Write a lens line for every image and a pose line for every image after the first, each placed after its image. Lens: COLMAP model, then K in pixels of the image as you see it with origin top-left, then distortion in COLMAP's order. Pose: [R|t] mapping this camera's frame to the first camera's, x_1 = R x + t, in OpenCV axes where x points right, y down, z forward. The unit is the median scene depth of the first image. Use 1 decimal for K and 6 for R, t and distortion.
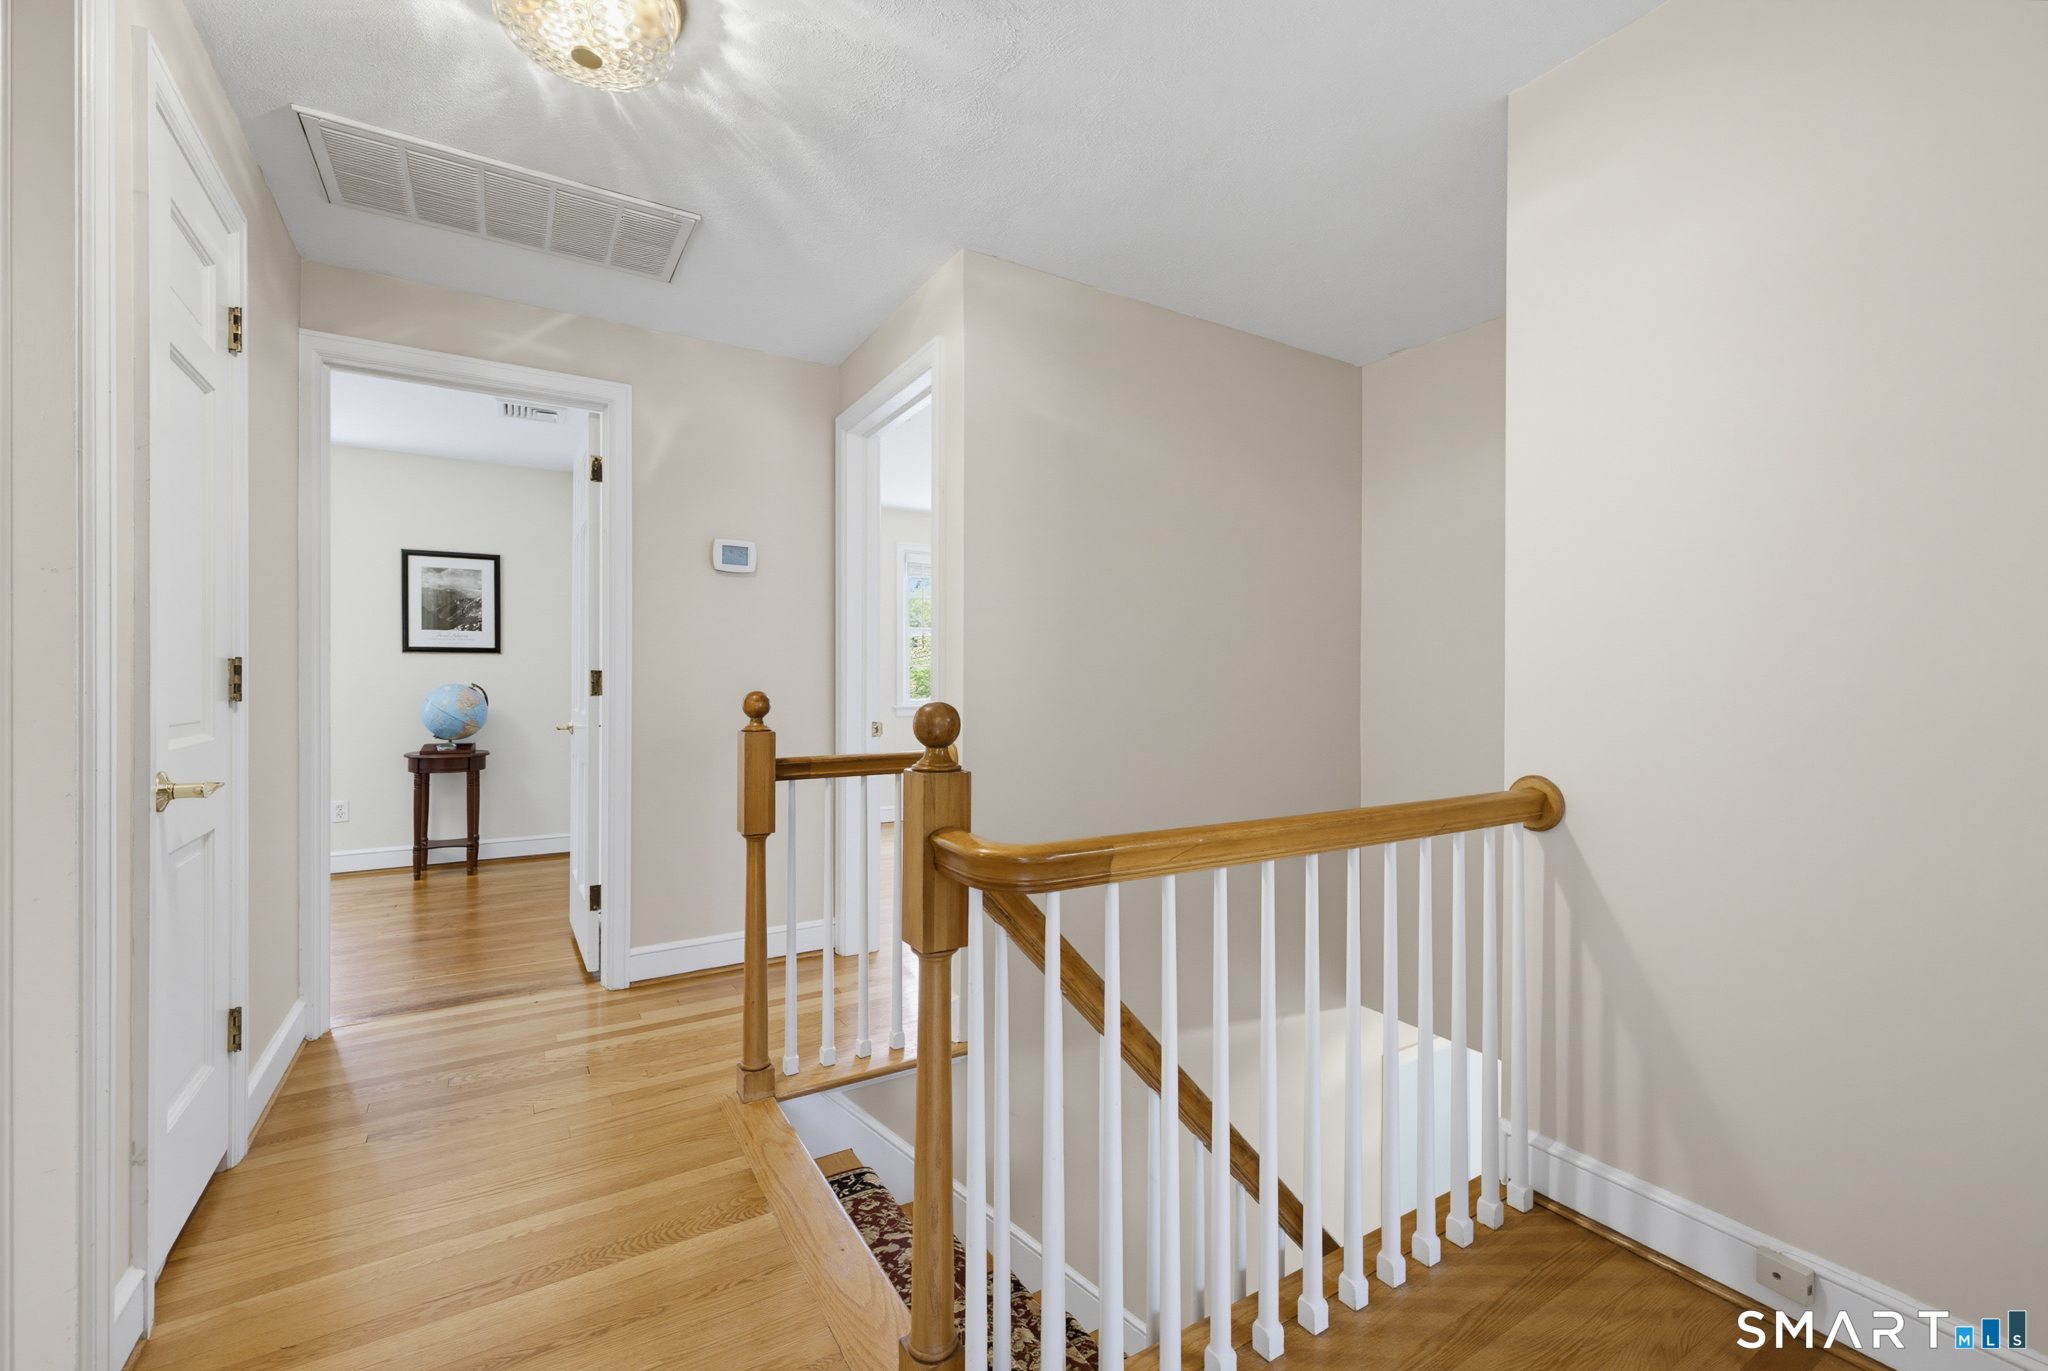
lens RADIAL K [[864.5, 0, 1024.0], [0, 864.5, 685.5], [0, 0, 1]] dist [0.022979, 0.000039]
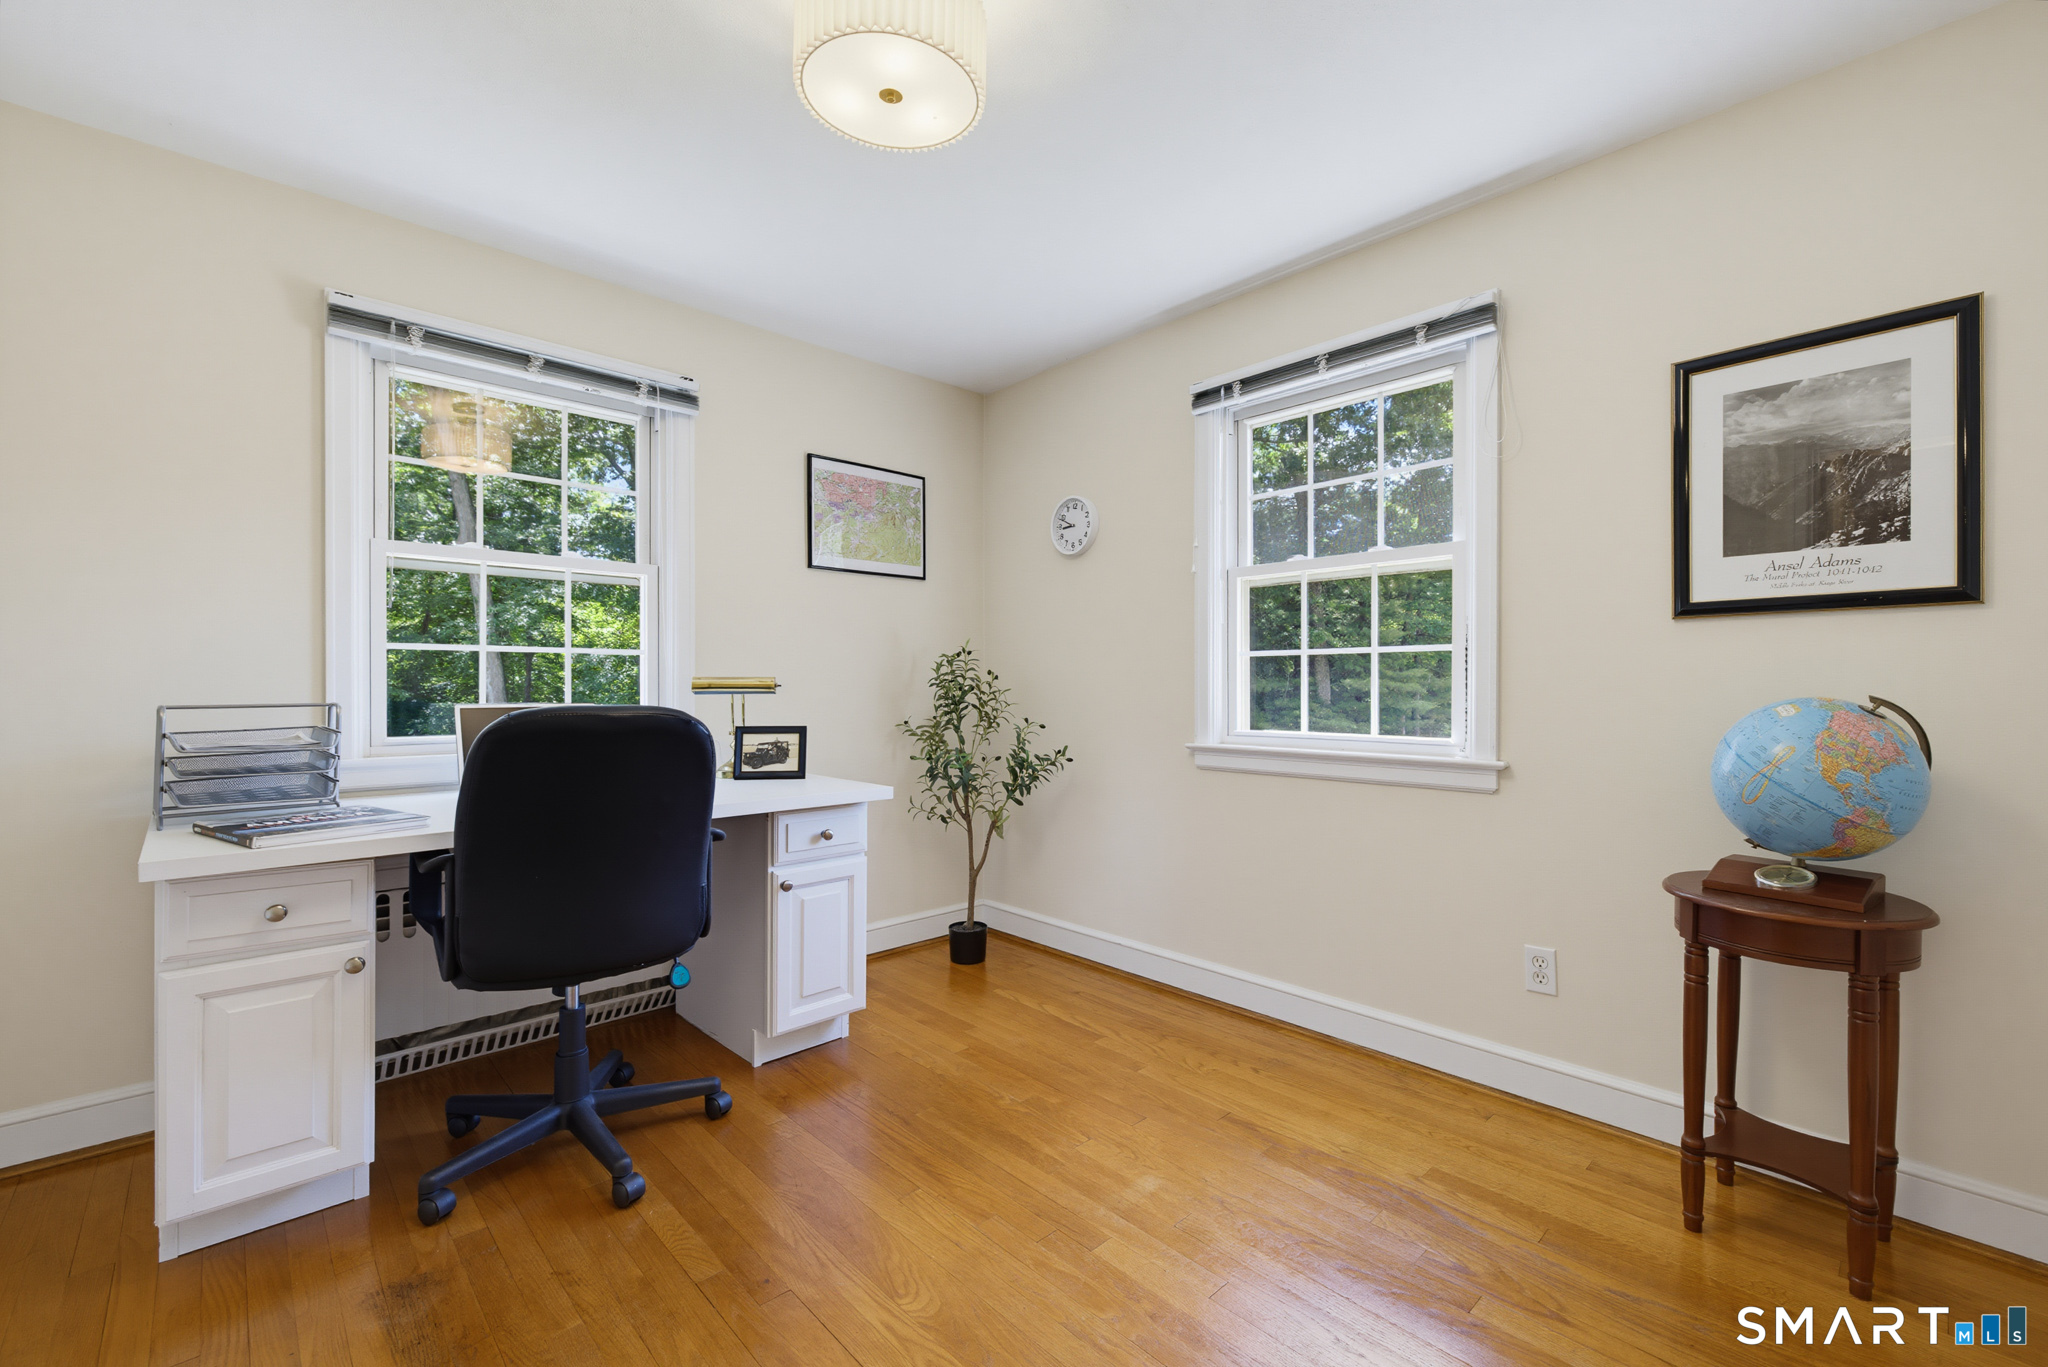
lens RADIAL K [[852.3, 0, 1027.3], [0, 852.3, 687.0], [0, 0, 1]] dist [0.002120, 0.000162]
pose [[0.201679, -0.002913, -0.979447, -0.380715], [-0.008426, 0.999953, -0.004709, -0.001547], [0.979415, 0.009203, 0.201645, 0.622056]]
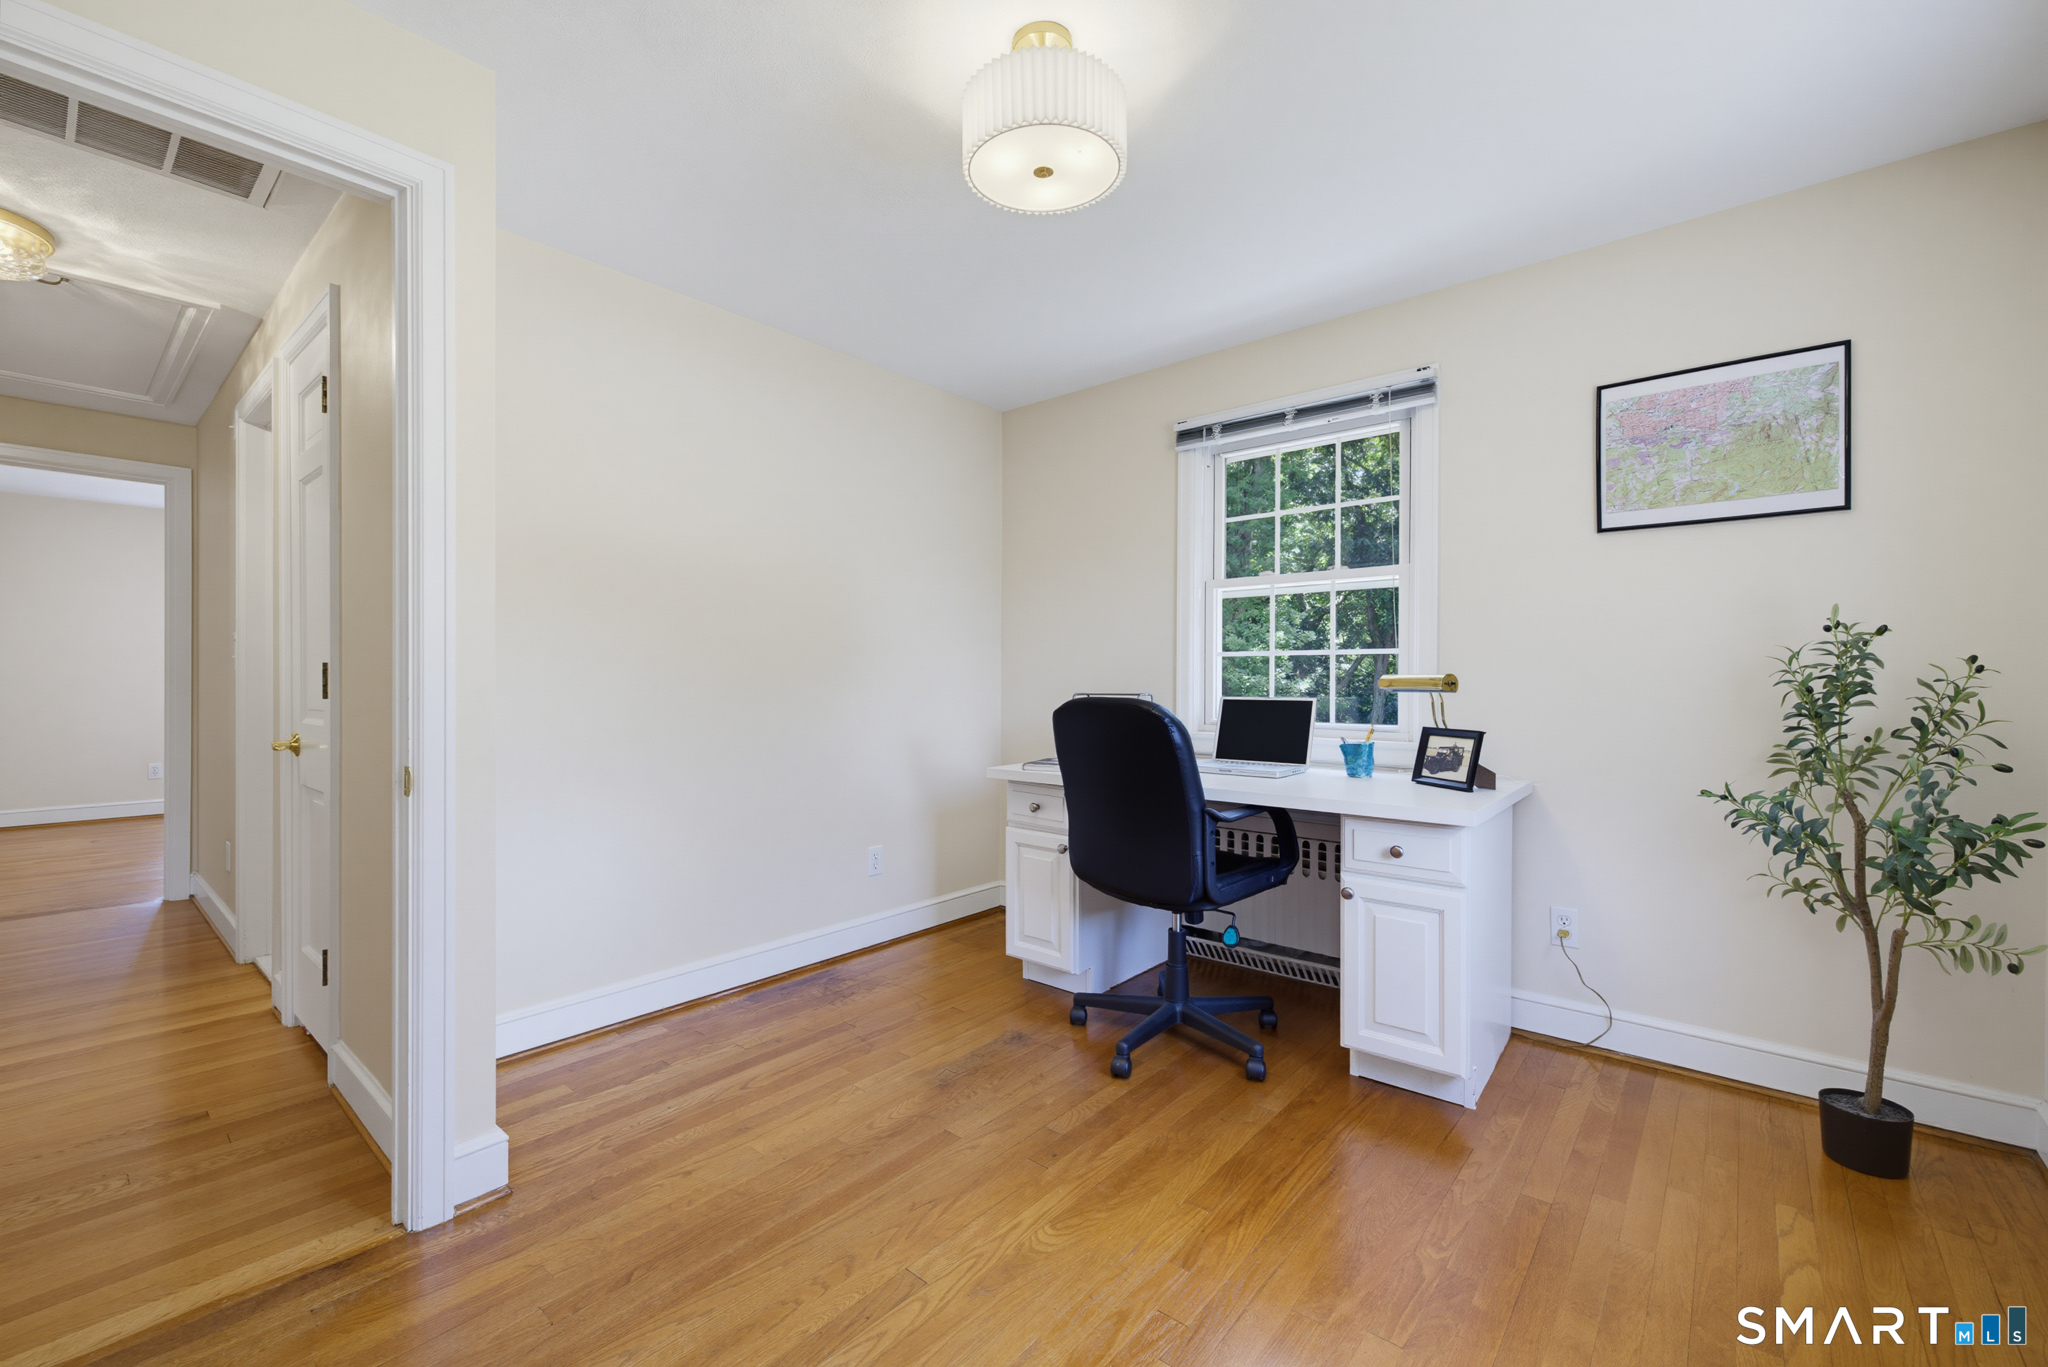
lens RADIAL K [[840.1, 0, 1025.4], [0, 840.1, 676.5], [0, 0, 1]] dist [0.000013, 0.000229]
pose [[-0.949411, -0.005470, -0.313988, -2.319597], [-0.007290, 0.999963, 0.004621, -0.069830], [0.313951, 0.006676, -0.949416, 4.065406]]
